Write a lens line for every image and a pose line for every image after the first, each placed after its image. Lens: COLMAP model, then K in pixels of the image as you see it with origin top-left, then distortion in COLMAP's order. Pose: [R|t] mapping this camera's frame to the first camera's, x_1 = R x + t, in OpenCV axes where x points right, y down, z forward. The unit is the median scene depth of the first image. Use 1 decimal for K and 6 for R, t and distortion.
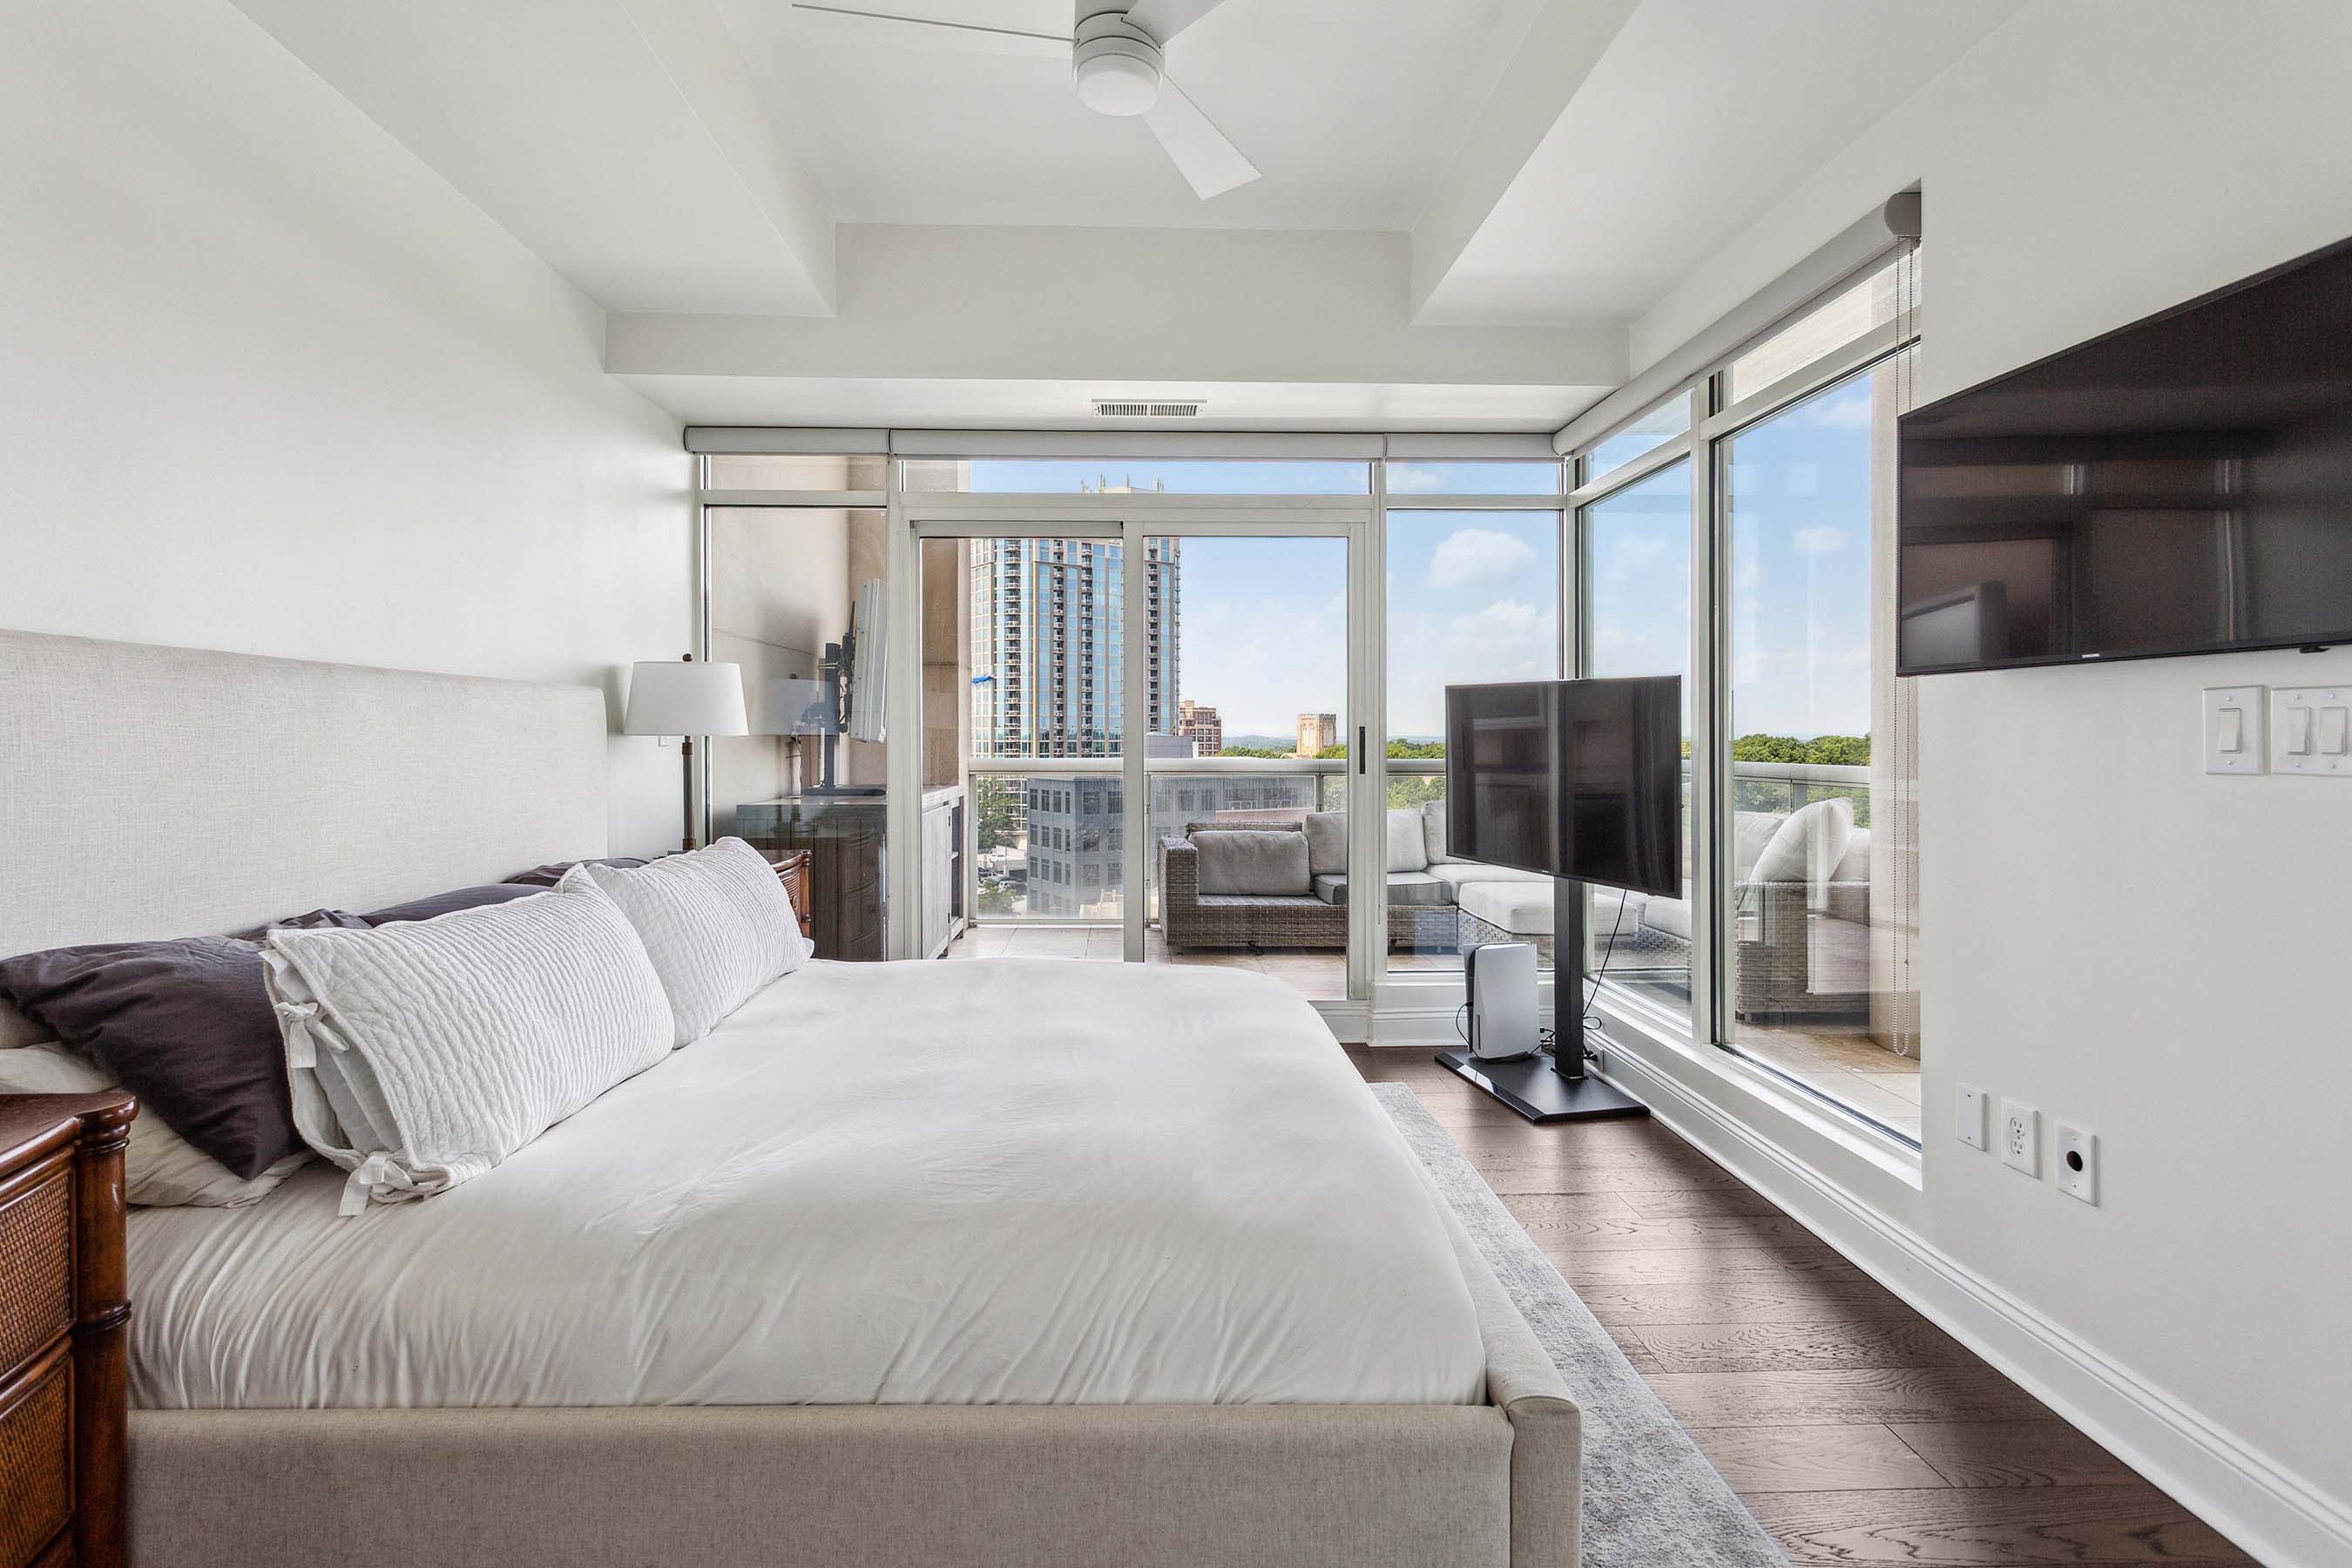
lens RADIAL K [[1142.3, 0, 1155.3], [0, 1142.3, 737.8], [0, 0, 1]] dist [0.000306, 0.000137]
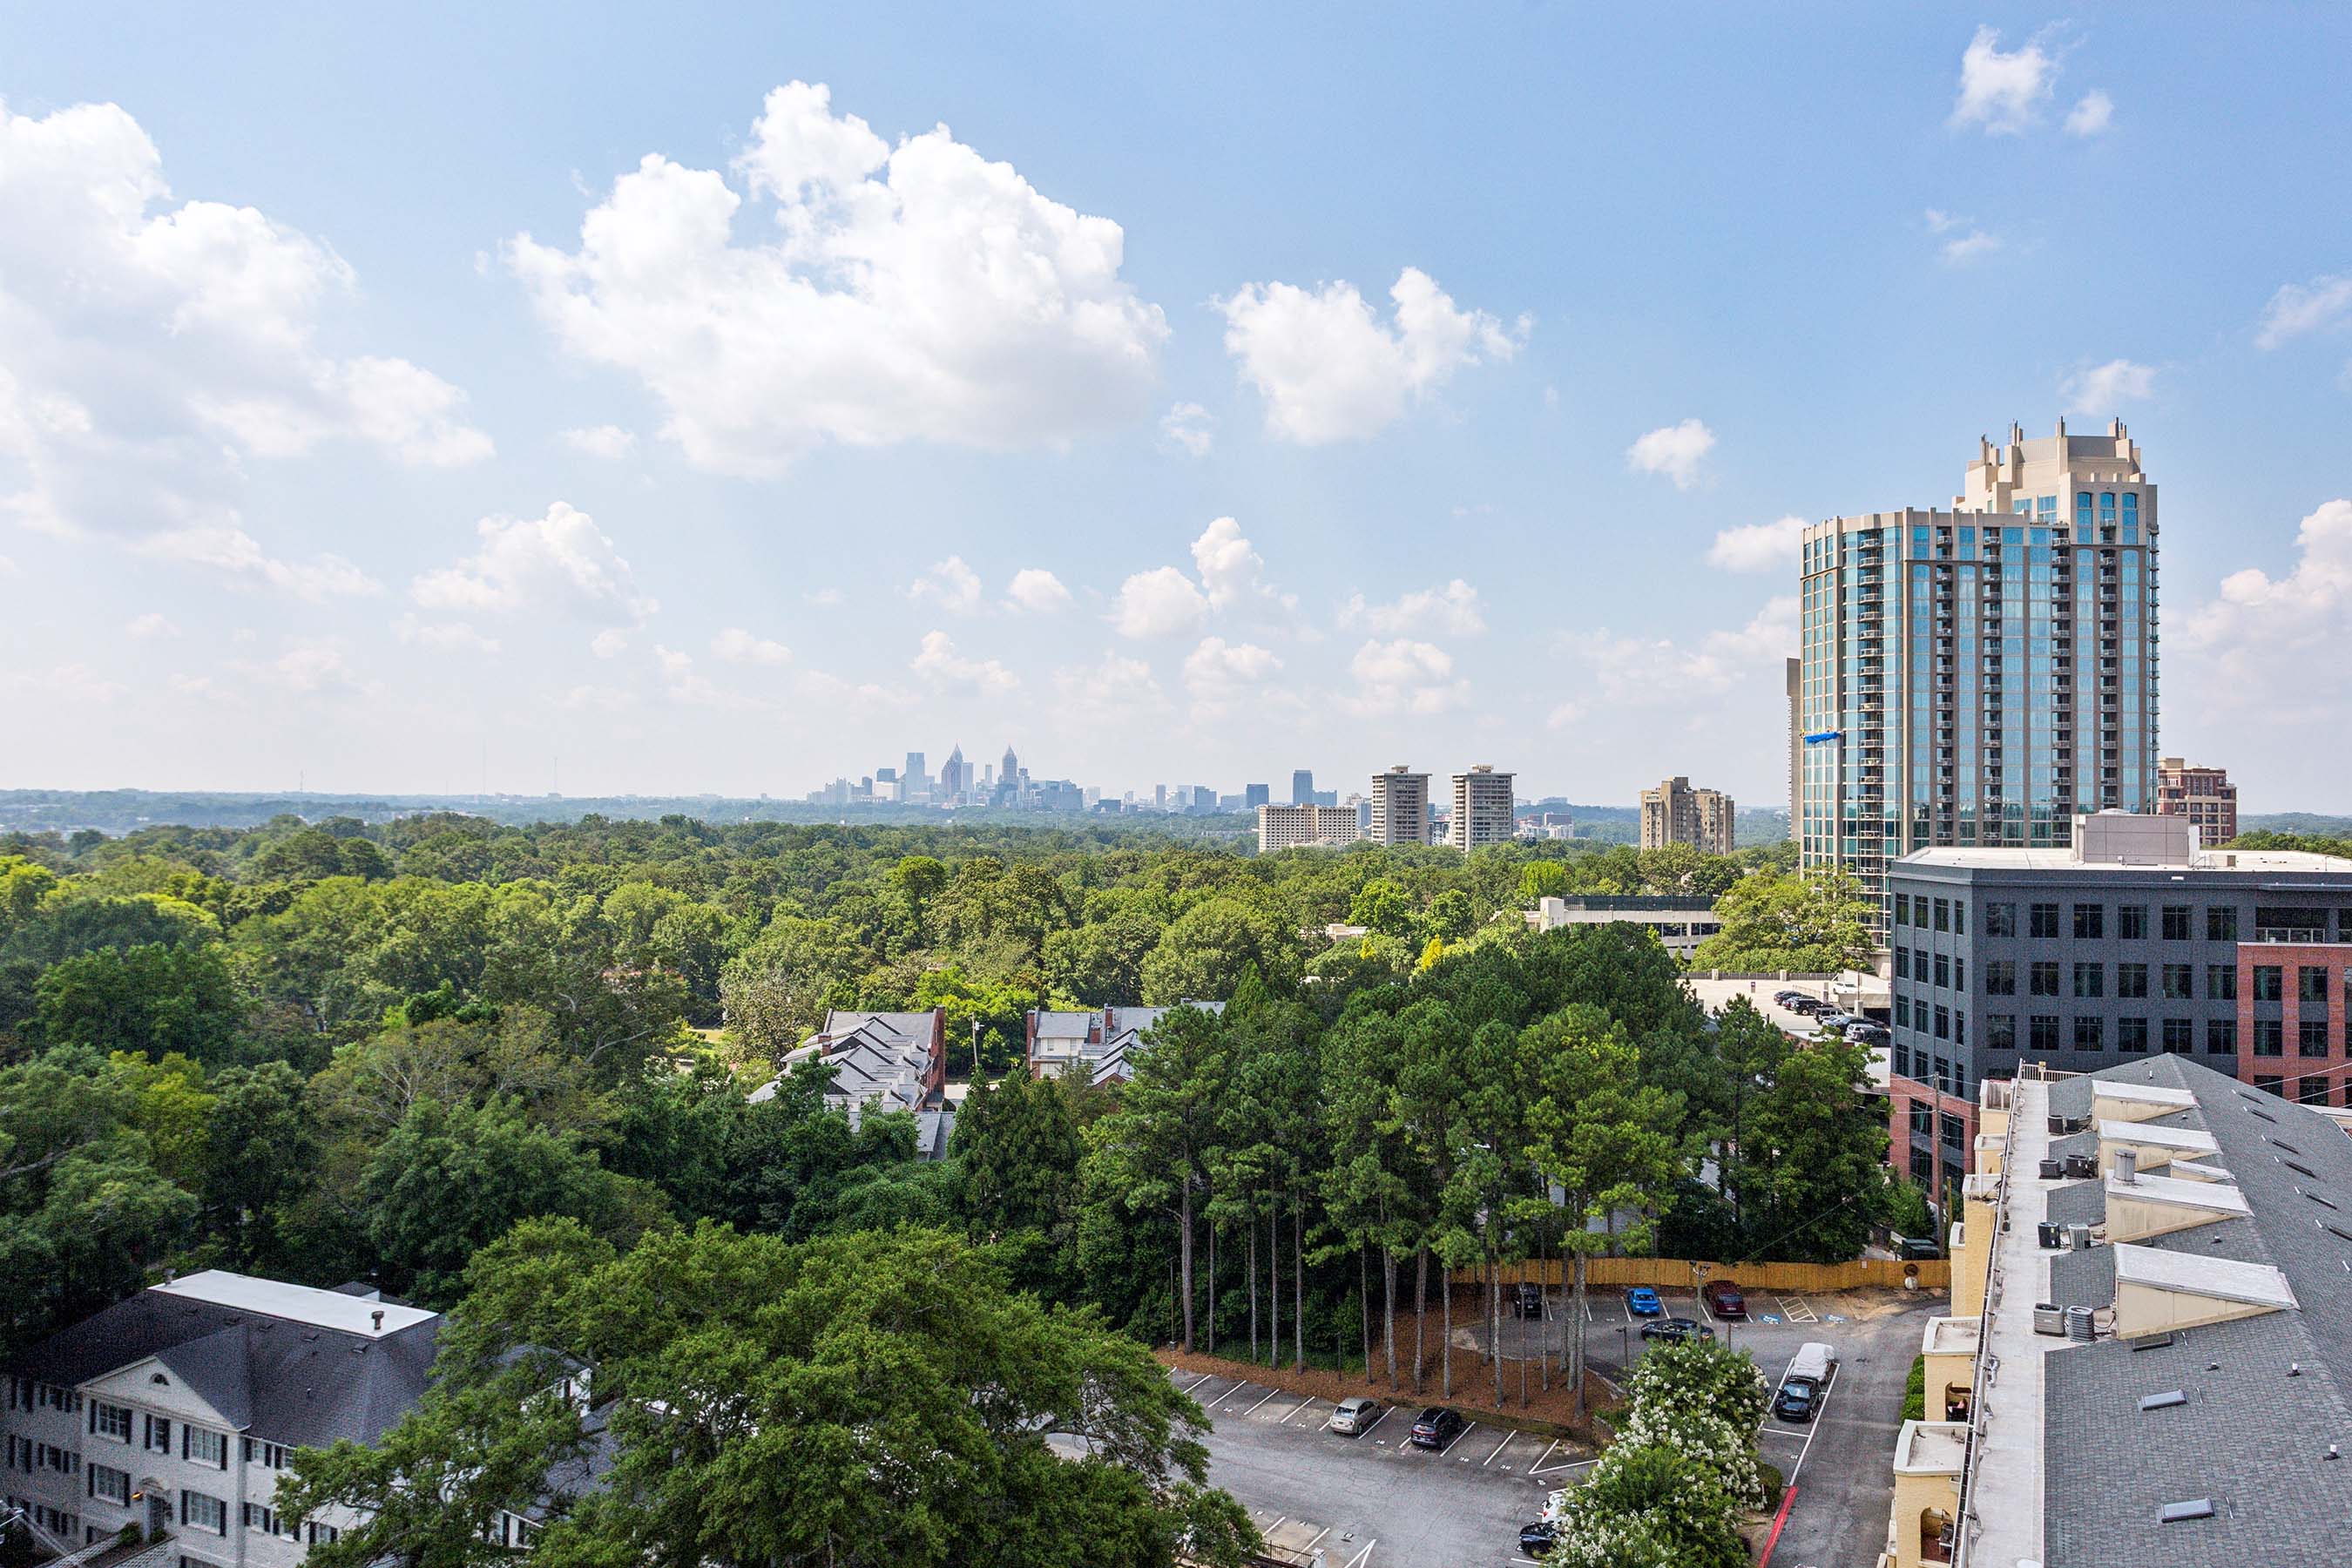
lens RADIAL K [[1441.8, 0, 1176.0], [0, 1441.8, 784.0], [0, 0, 1]] dist [-0.028062, 0.026333]
pose [[0.837761, -0.001331, -0.546036, -0.095867], [-0.008462, 0.999845, -0.015420, -0.088100], [0.545972, 0.017539, 0.837620, 1.591729]]
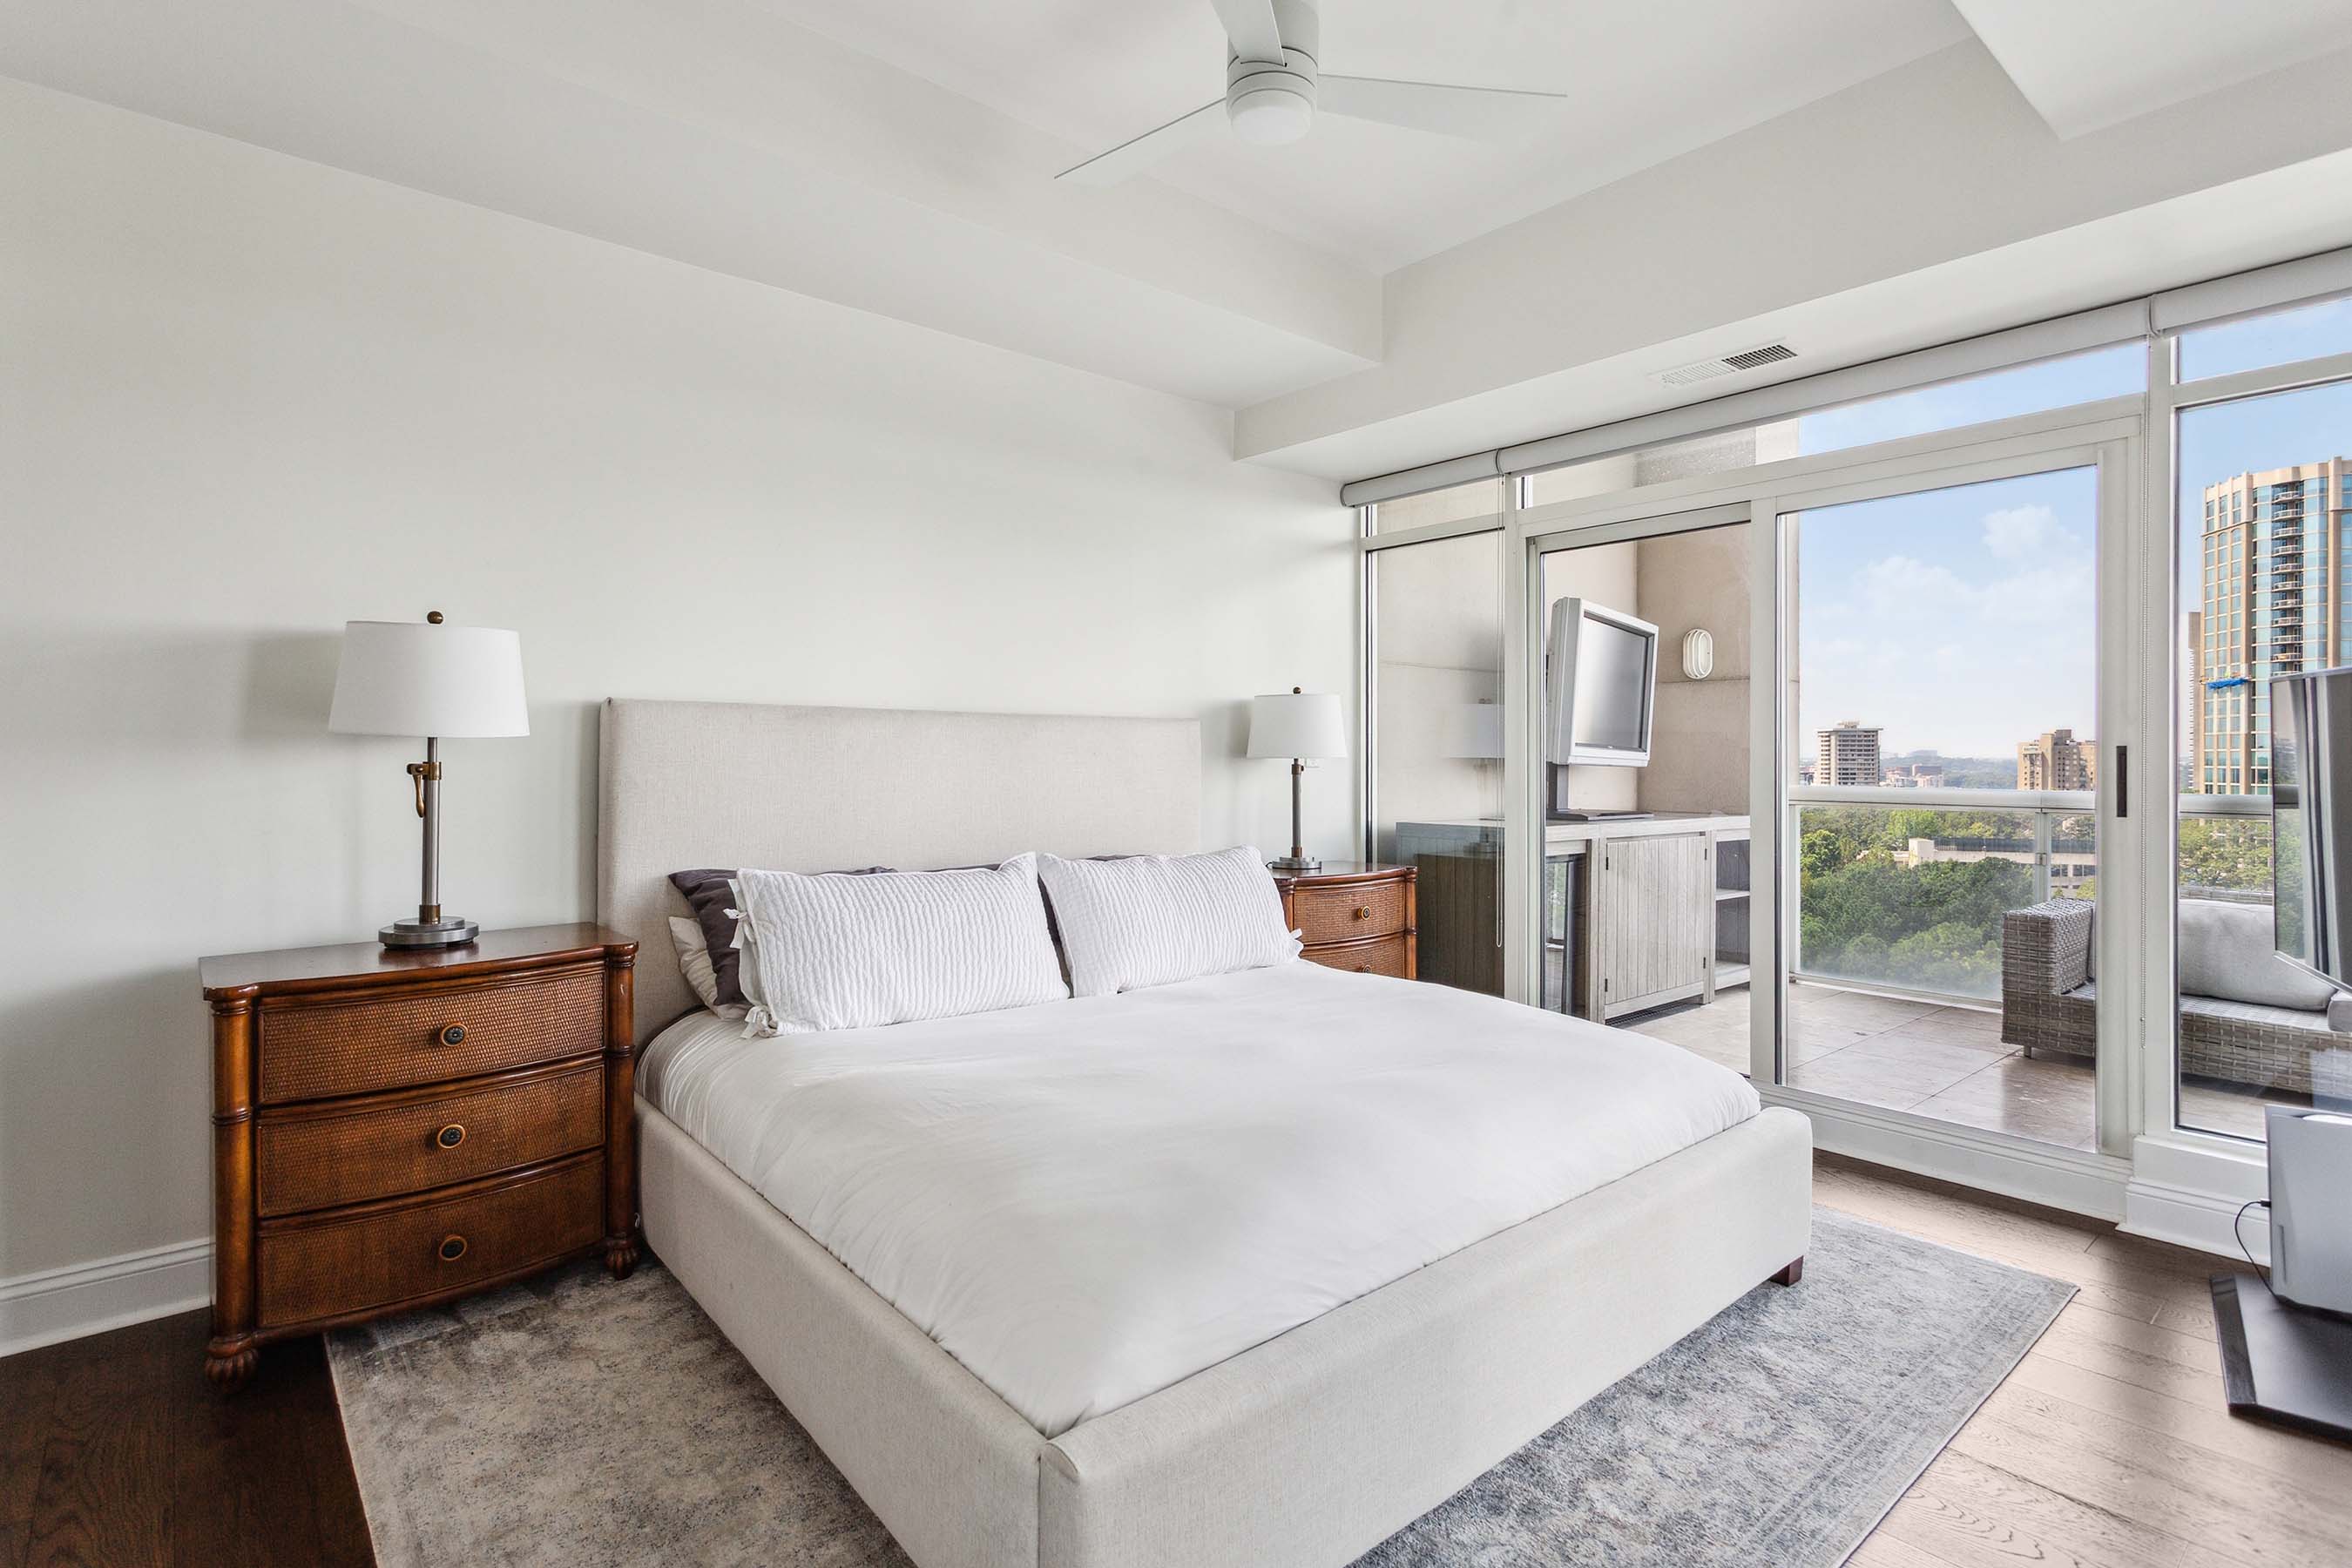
lens RADIAL K [[1153.8, 0, 1171.1], [0, 1153.8, 760.4], [0, 0, 1]] dist [0.007188, 0.000974]
pose [[0.624074, 0.002785, -0.781361, 0.357632], [-0.003360, 0.999994, 0.000881, -0.000021], [0.781358, 0.002075, 0.624079, 0.144936]]
